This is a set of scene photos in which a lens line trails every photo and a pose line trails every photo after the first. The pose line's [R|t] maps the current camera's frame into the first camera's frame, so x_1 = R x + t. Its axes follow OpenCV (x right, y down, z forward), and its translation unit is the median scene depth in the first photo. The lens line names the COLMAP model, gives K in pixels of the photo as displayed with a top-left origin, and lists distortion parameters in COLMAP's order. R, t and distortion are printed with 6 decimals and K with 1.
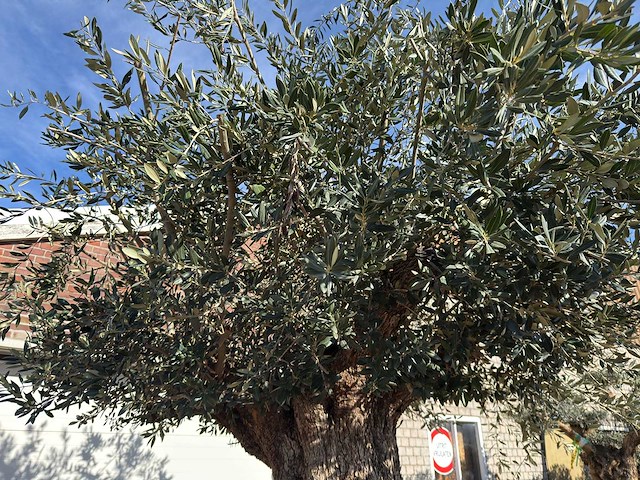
lens RADIAL K [[452.3, 0, 315.2], [0, 452.3, 240.4], [0, 0, 1]] dist [0.000122, -0.004137]
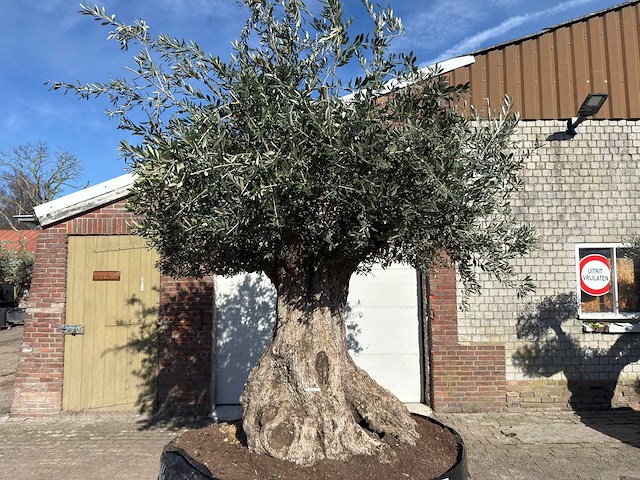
lens RADIAL K [[450.4, 0, 320.0], [0, 450.4, 240.0], [0, 0, 1]] dist [0.073316, -0.107776]
pose [[0.816813, -0.051733, -0.574578, 1.027863], [0.258076, 0.923523, 0.283727, -0.205864], [0.515958, -0.380037, 0.767697, -0.296076]]
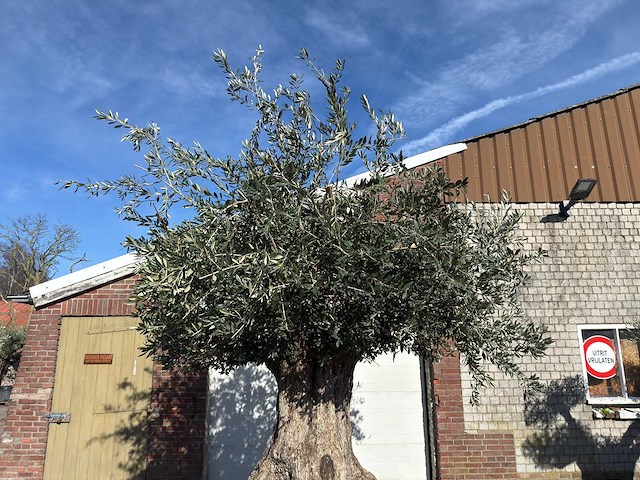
lens RADIAL K [[454.9, 0, 321.5], [0, 454.9, 238.5], [0, 0, 1]] dist [0.006250, -0.012124]
pose [[0.824854, -0.138698, -0.548068, 1.005697], [0.254965, 0.956516, 0.141666, -0.280084], [0.504587, -0.256592, 0.824350, -0.279880]]
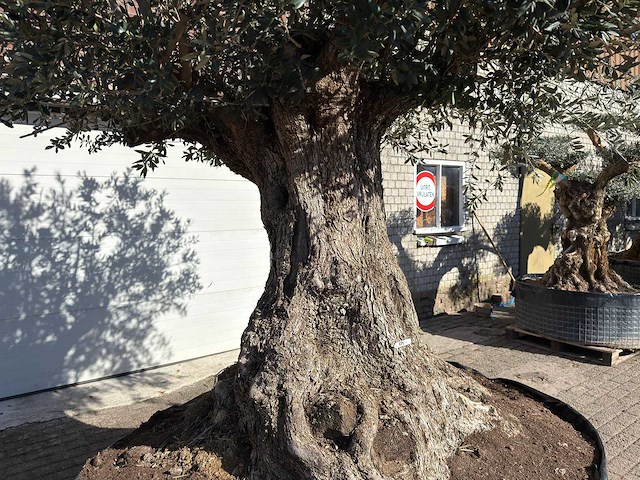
lens RADIAL K [[450.4, 0, 320.0], [0, 450.4, 240.0], [0, 0, 1]] dist [0.073316, -0.107776]
pose [[0.999607, -0.021575, 0.017921, 0.022566], [0.010086, 0.872746, 0.488071, 0.104758], [-0.026171, -0.487698, 0.872620, 0.034799]]
